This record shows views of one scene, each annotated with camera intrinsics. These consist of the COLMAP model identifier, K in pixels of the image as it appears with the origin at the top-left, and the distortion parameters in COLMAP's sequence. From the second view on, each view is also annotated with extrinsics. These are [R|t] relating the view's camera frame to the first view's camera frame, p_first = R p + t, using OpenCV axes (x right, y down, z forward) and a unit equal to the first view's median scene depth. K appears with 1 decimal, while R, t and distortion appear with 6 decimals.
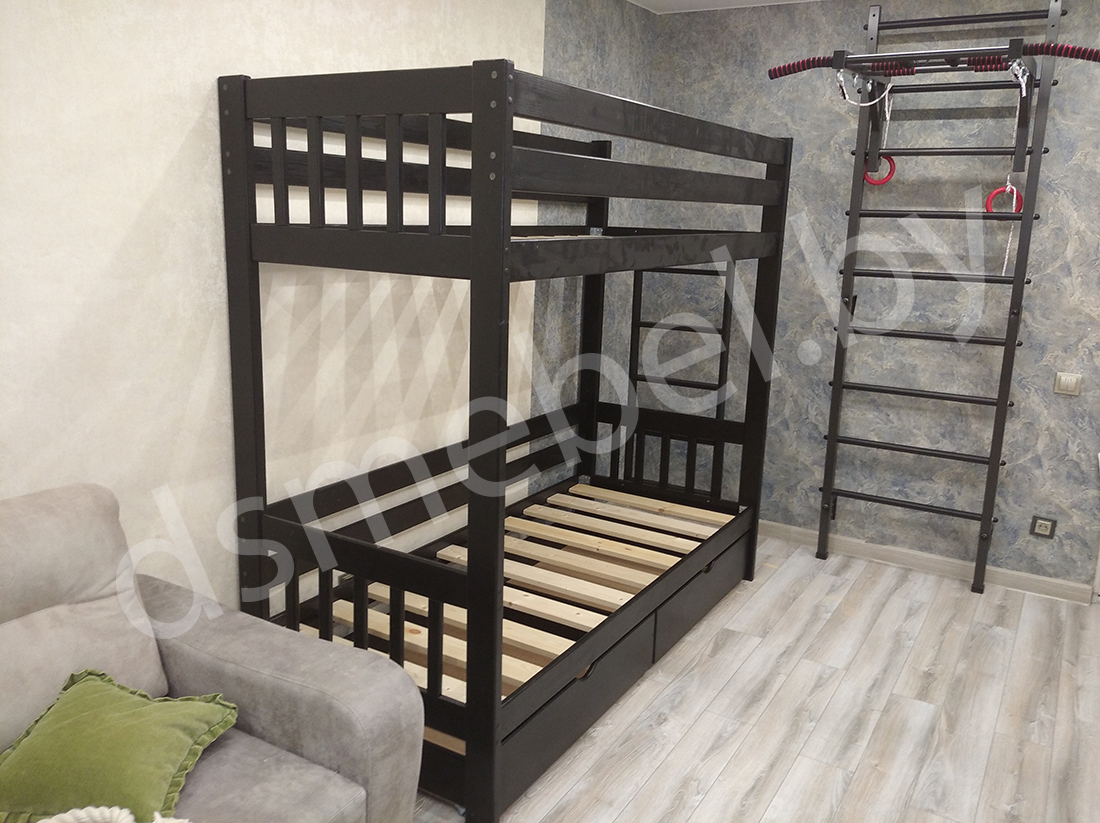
lens RADIAL K [[898.9, 0, 550.0], [0, 898.9, 411.5], [0, 0, 1]] dist [0.070763, -0.103895]
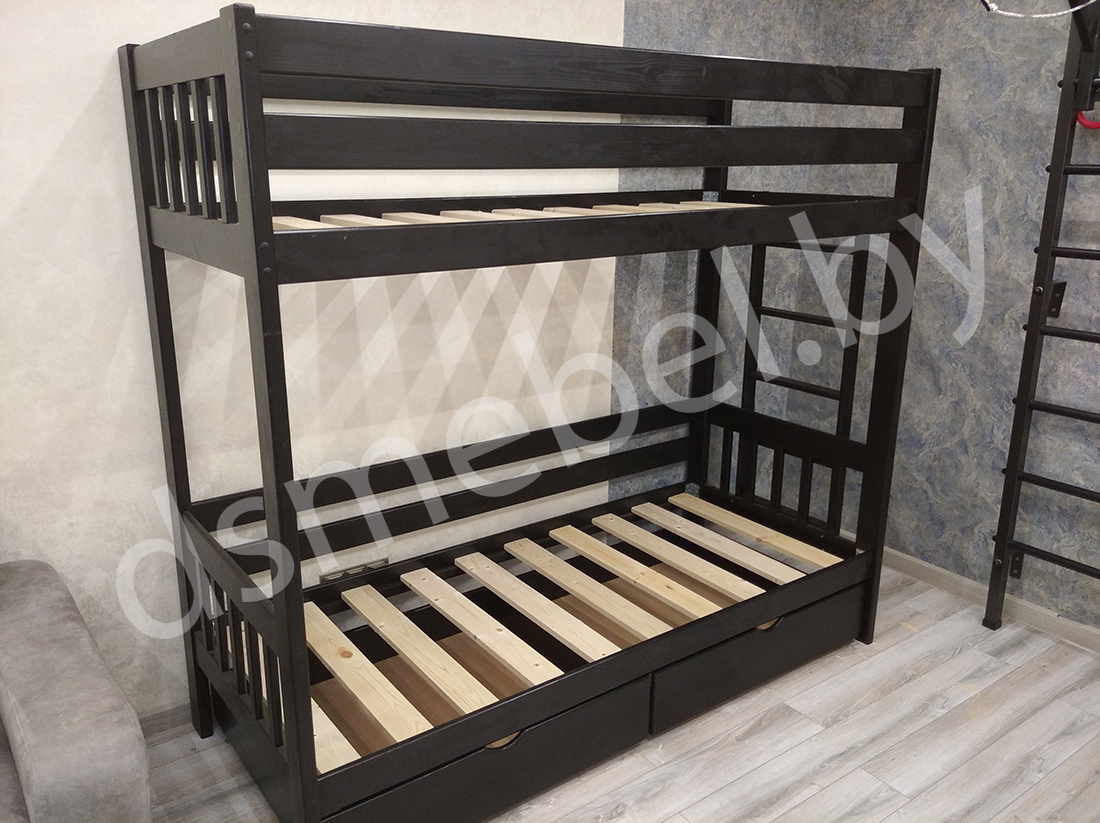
lens RADIAL K [[898.9, 0, 550.0], [0, 898.9, 411.5], [0, 0, 1]] dist [0.070763, -0.103895]
pose [[0.922510, 0.082673, -0.377016, 0.248242], [-0.061806, 0.995828, 0.067135, -0.050100], [0.380993, -0.038631, 0.923771, 0.170880]]
